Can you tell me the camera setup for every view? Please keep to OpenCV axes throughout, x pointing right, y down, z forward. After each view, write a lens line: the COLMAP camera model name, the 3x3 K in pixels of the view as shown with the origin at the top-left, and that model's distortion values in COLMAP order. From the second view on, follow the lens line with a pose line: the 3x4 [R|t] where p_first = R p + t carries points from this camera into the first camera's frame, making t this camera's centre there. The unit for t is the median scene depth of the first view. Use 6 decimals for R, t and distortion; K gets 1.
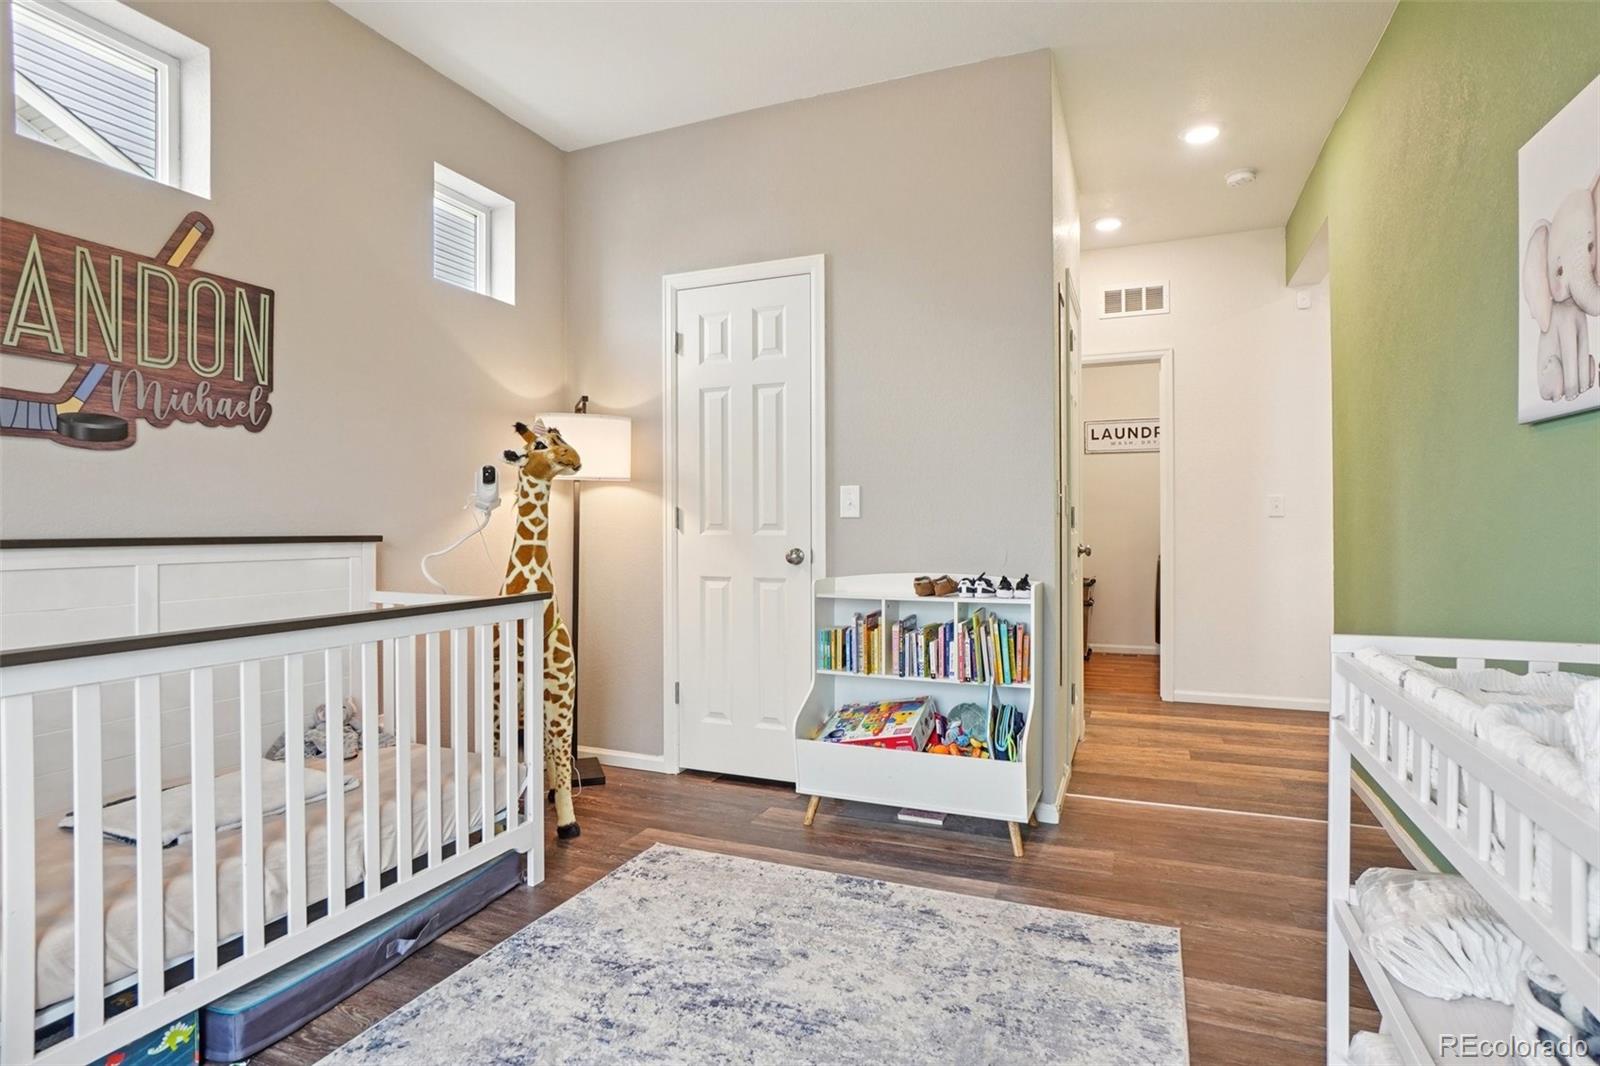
lens RADIAL K [[827.4, 0, 792.9], [0, 827.4, 525.1], [0, 0, 1]] dist [-0.040708, 0.023137]
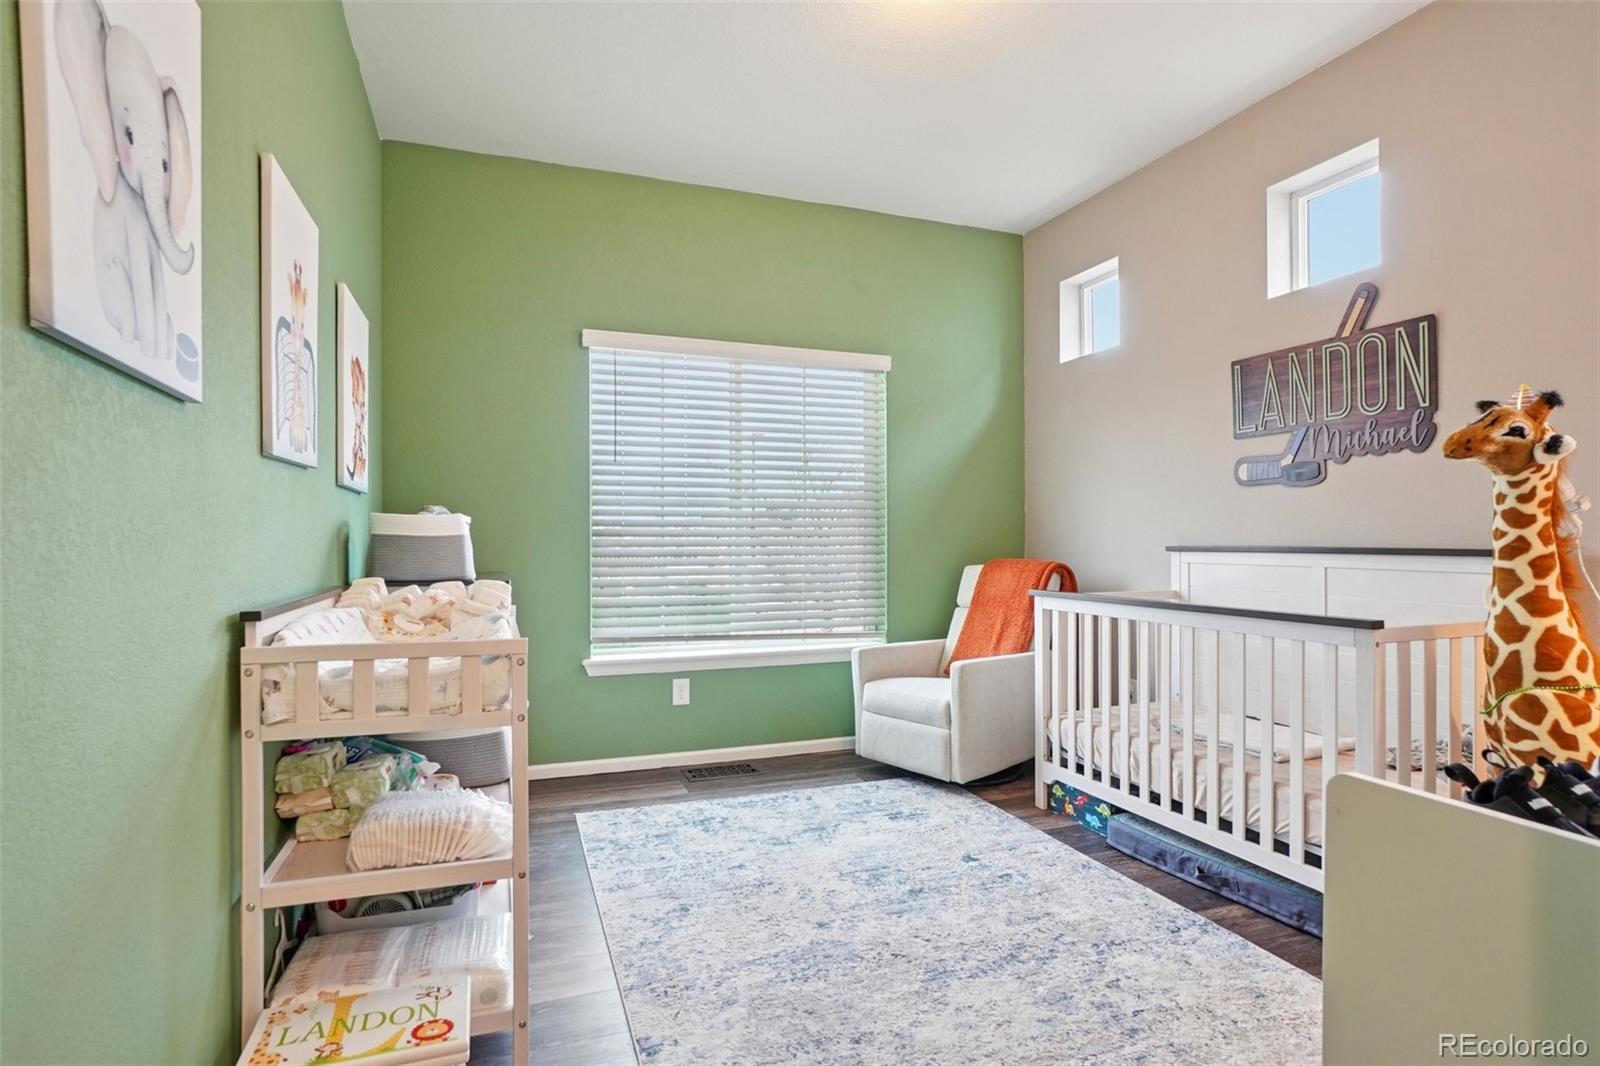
lens RADIAL K [[827.4, 0, 795.6], [0, 827.4, 536.4], [0, 0, 1]] dist [-0.040708, 0.023137]
pose [[-0.731551, 0.000683, -0.681786, 0.744368], [0.002455, 0.999996, -0.001632, -0.002880], [0.681782, -0.002868, -0.731549, 1.336740]]
